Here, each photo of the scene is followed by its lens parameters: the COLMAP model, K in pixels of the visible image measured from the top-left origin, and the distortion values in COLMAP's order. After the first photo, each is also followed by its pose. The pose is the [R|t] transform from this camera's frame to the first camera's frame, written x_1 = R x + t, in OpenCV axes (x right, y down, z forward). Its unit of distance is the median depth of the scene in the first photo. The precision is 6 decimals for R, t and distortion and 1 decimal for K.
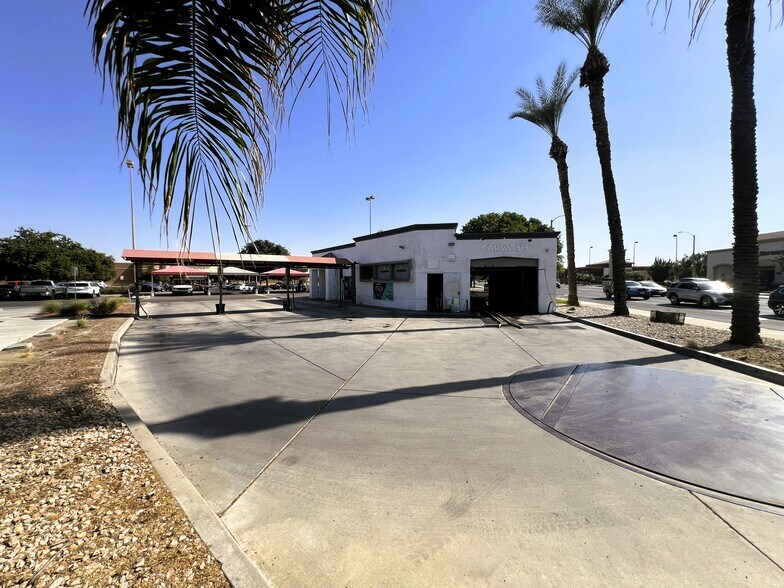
lens RADIAL K [[354.5, 0, 391.8], [0, 354.5, 293.8], [0, 0, 1]] dist [-0.005229, 0.001984]
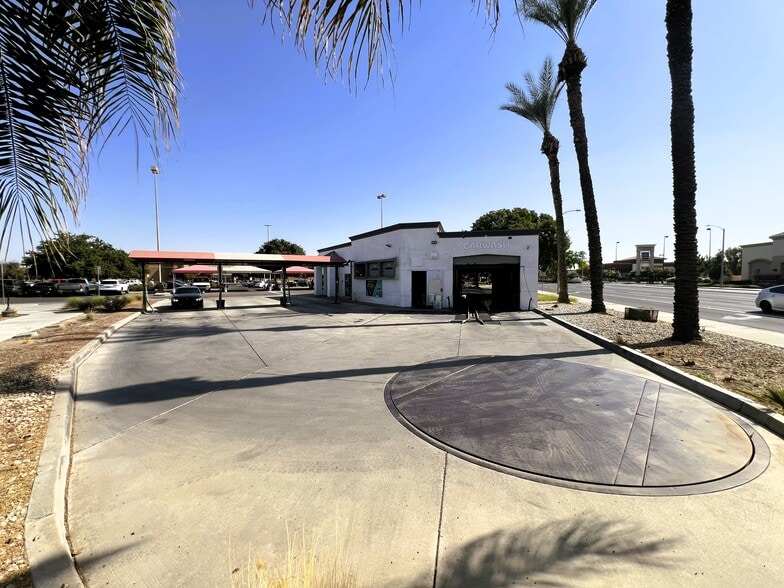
lens RADIAL K [[354.5, 0, 388.0], [0, 354.5, 296.6], [0, 0, 1]] dist [-0.005229, 0.001984]
pose [[0.996499, 0.001862, -0.083587, 0.120961], [-0.000550, 0.999876, 0.015716, 0.000661], [0.083606, -0.015615, 0.996377, -0.035653]]
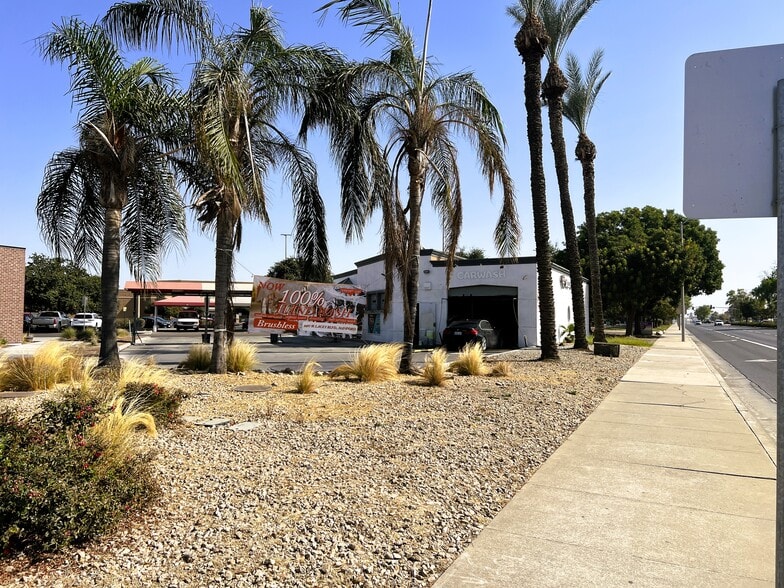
lens RADIAL K [[652.4, 0, 389.8], [0, 652.4, 296.1], [0, 0, 1]] dist [-0.045038, -0.003551]
pose [[0.960892, -0.000984, -0.276921, 0.540149], [-0.019621, 0.997239, -0.071626, 0.042731], [0.276227, 0.074258, 0.958219, -0.613087]]
